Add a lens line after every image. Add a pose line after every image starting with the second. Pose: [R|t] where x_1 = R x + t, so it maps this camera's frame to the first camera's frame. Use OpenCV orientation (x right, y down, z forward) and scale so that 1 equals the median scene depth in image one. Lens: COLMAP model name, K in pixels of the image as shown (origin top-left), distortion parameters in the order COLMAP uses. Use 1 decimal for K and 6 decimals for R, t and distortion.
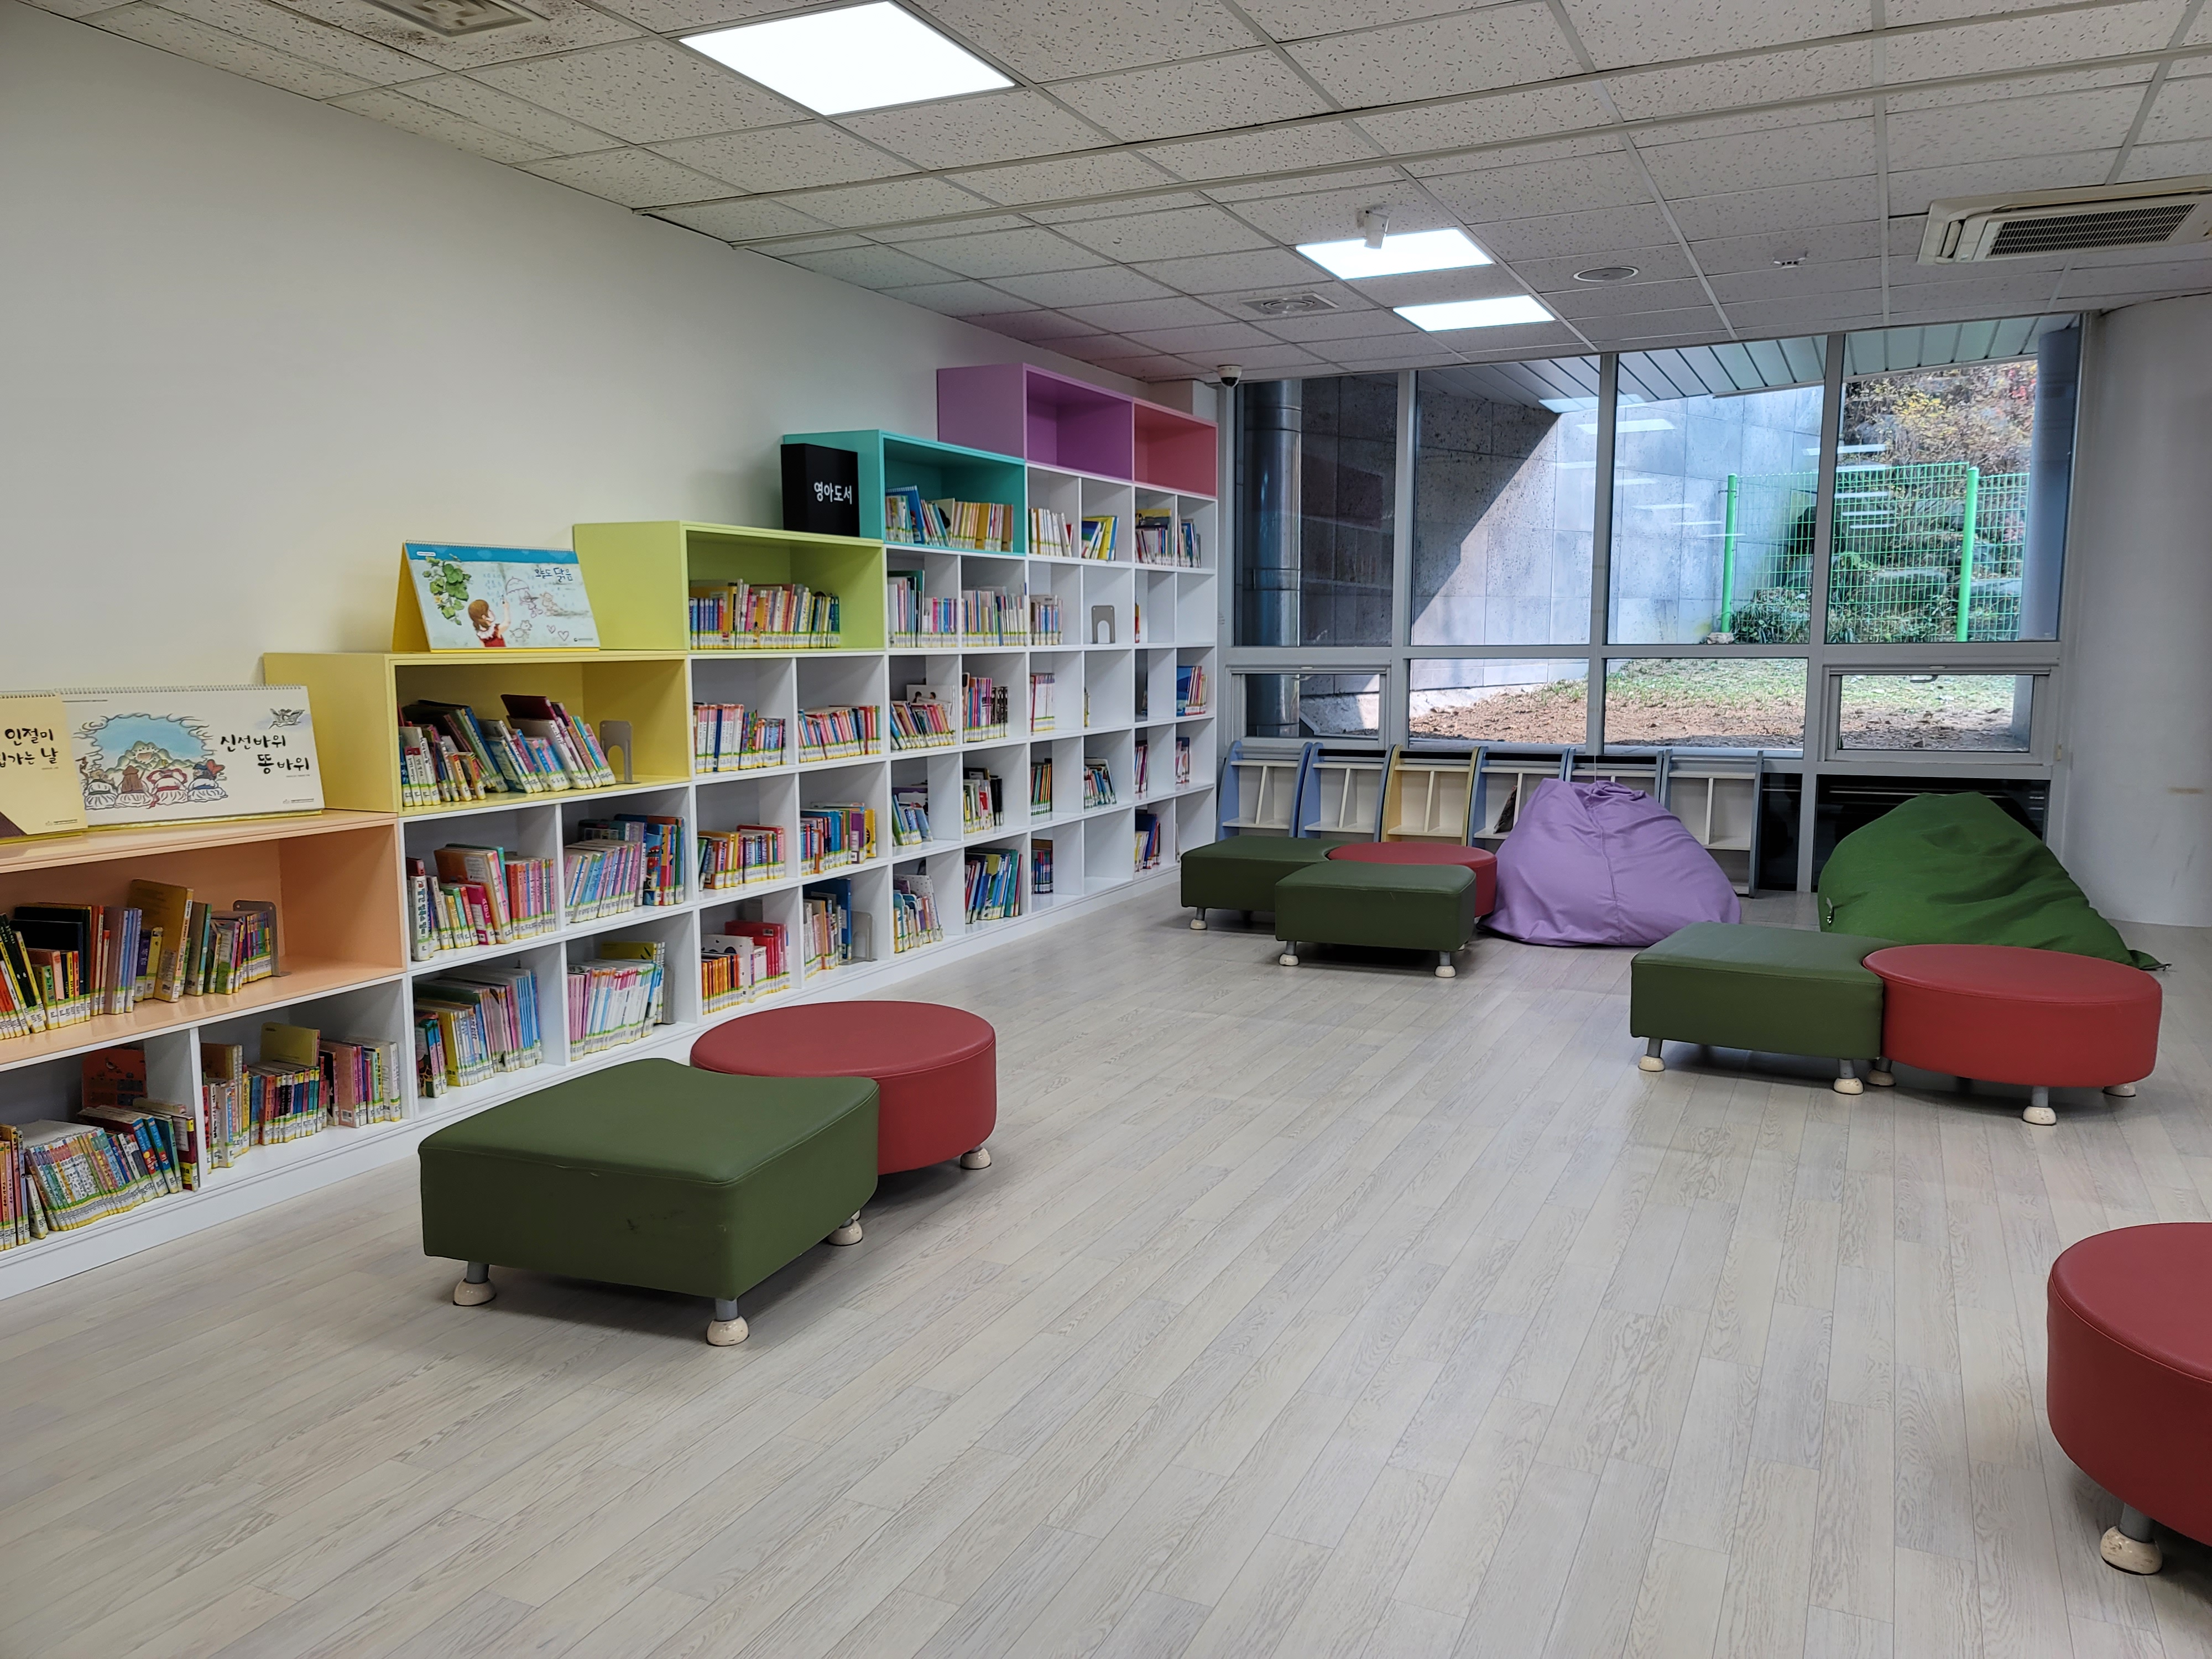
lens RADIAL K [[1606.6, 0, 1114.7], [0, 1606.6, 824.6], [0, 0, 1]] dist [0.097319, -0.088063]
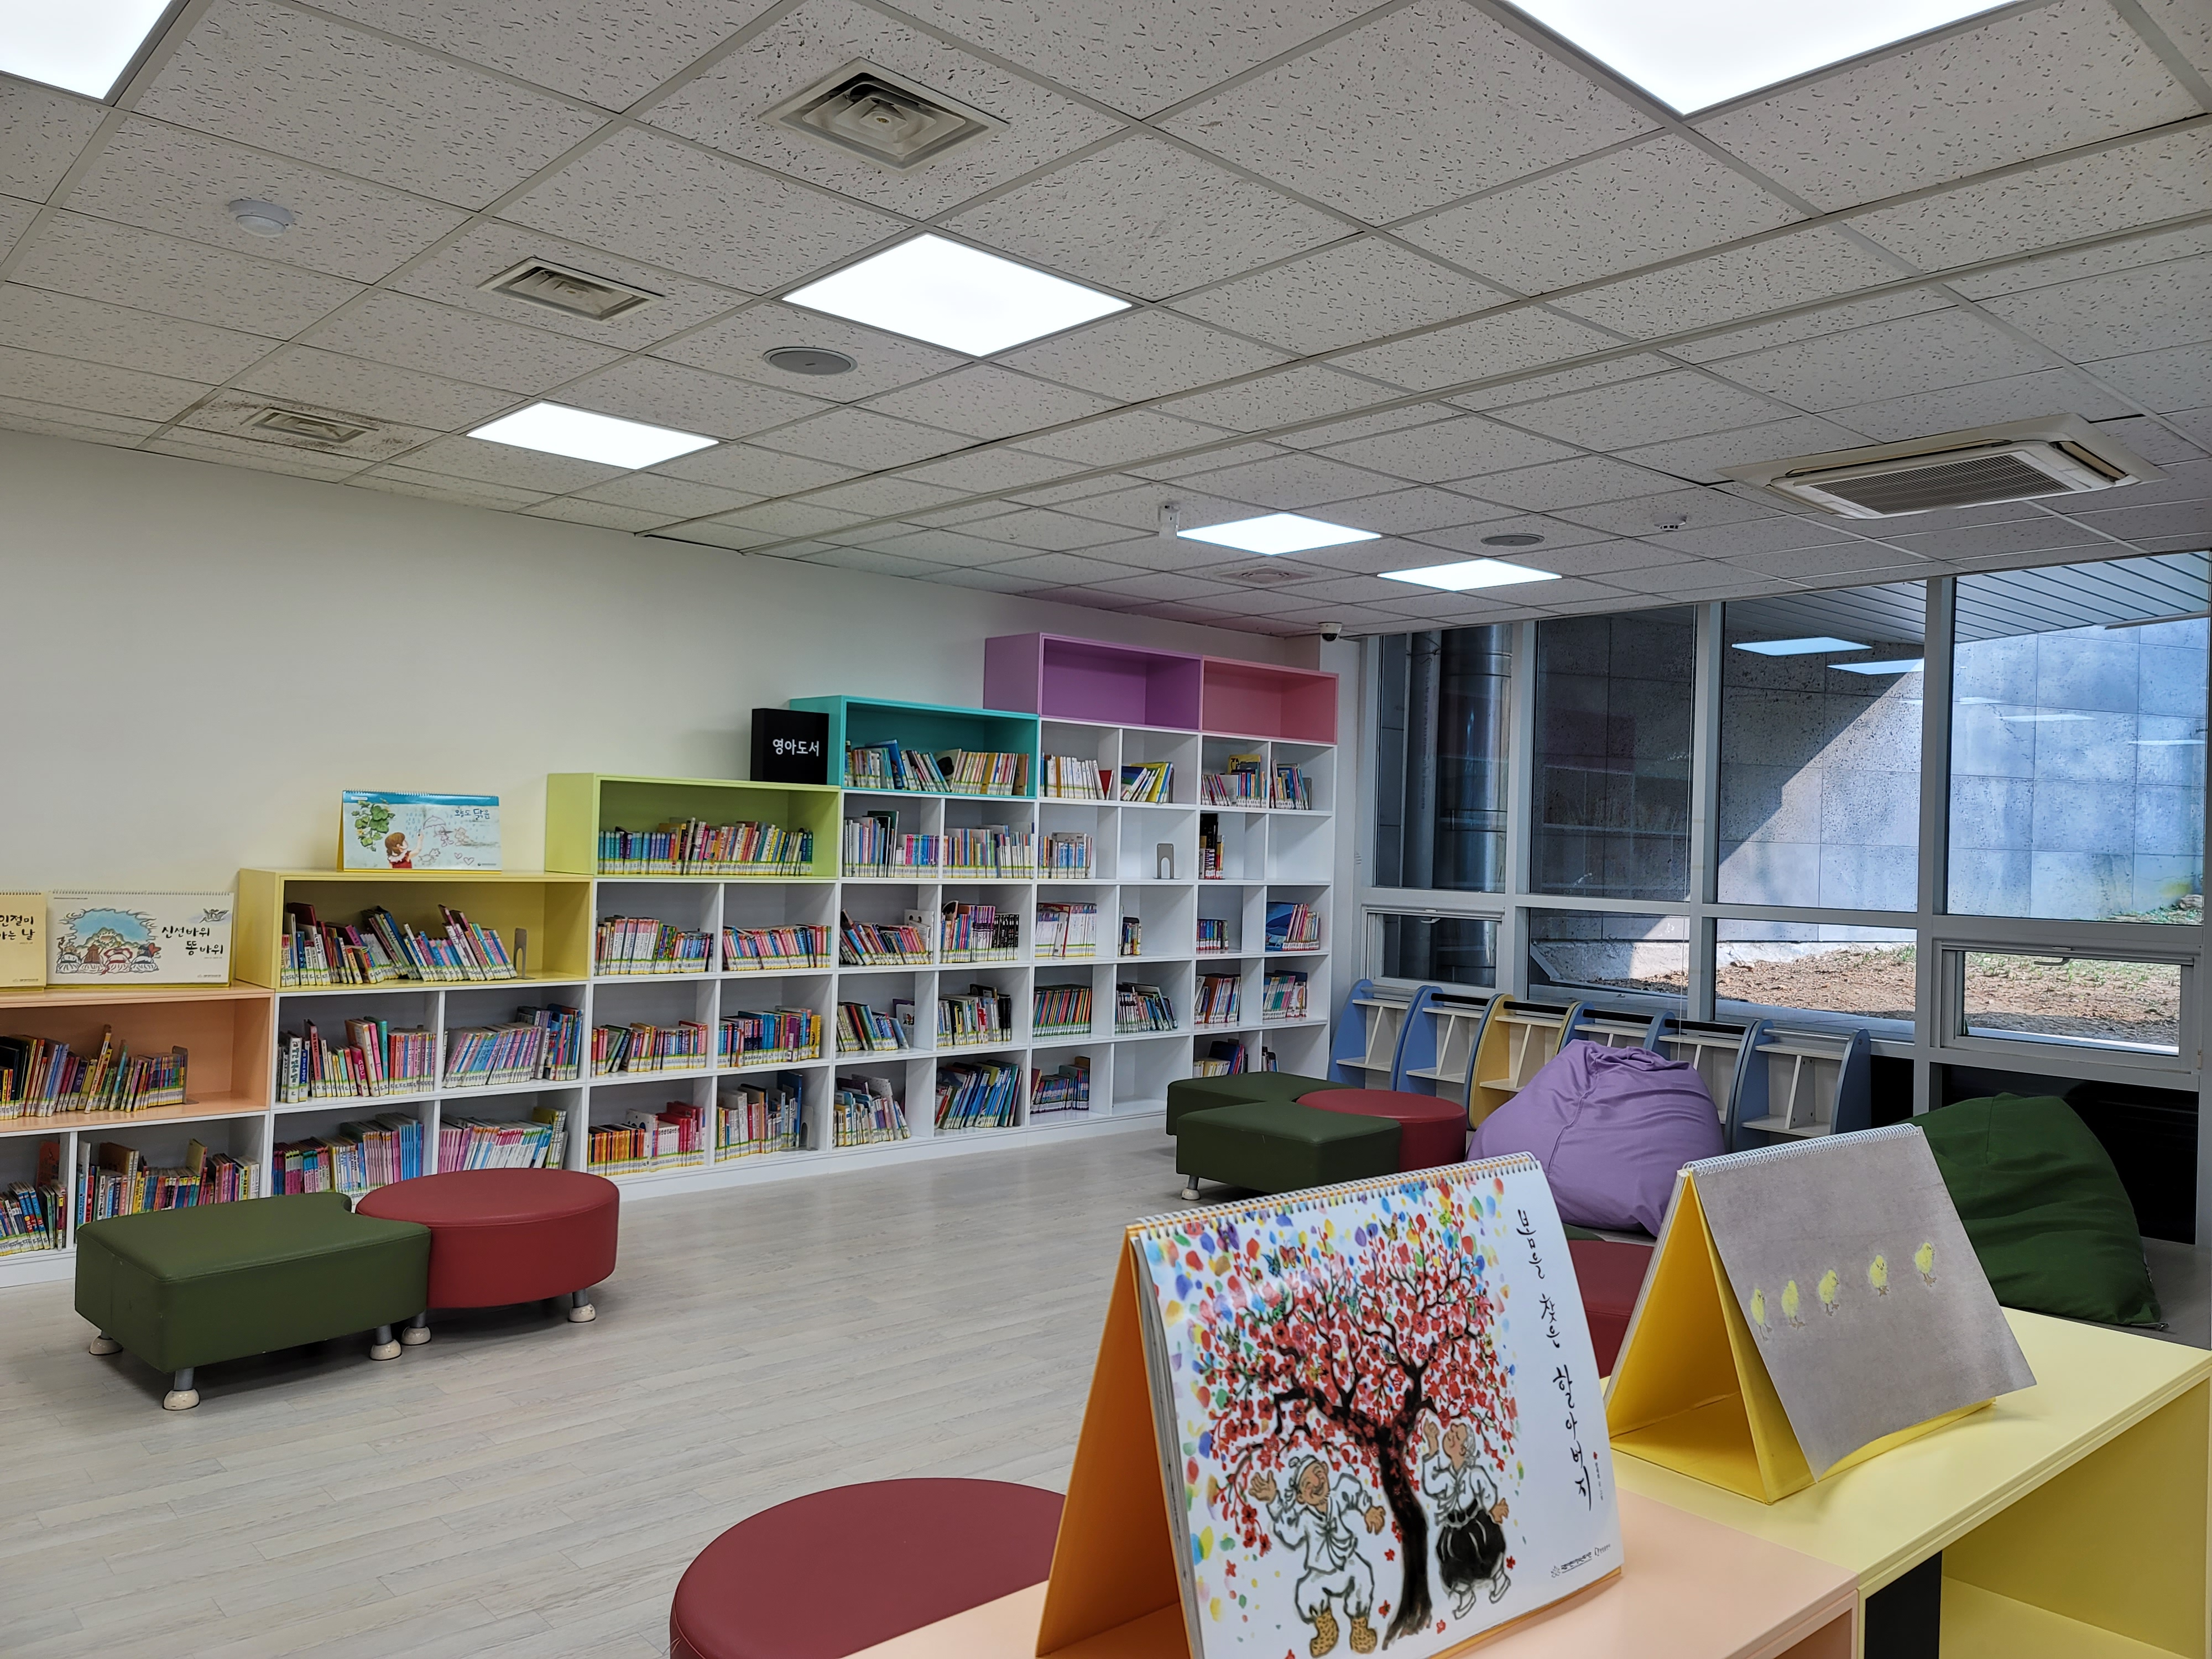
lens RADIAL K [[1606.6, 0, 1114.7], [0, 1606.6, 824.6], [0, 0, 1]] dist [0.097319, -0.088063]
pose [[0.919687, 0.025682, -0.391812, 0.513970], [-0.078396, 0.989778, -0.119139, -0.024782], [0.384747, 0.140287, 0.912299, 0.009389]]
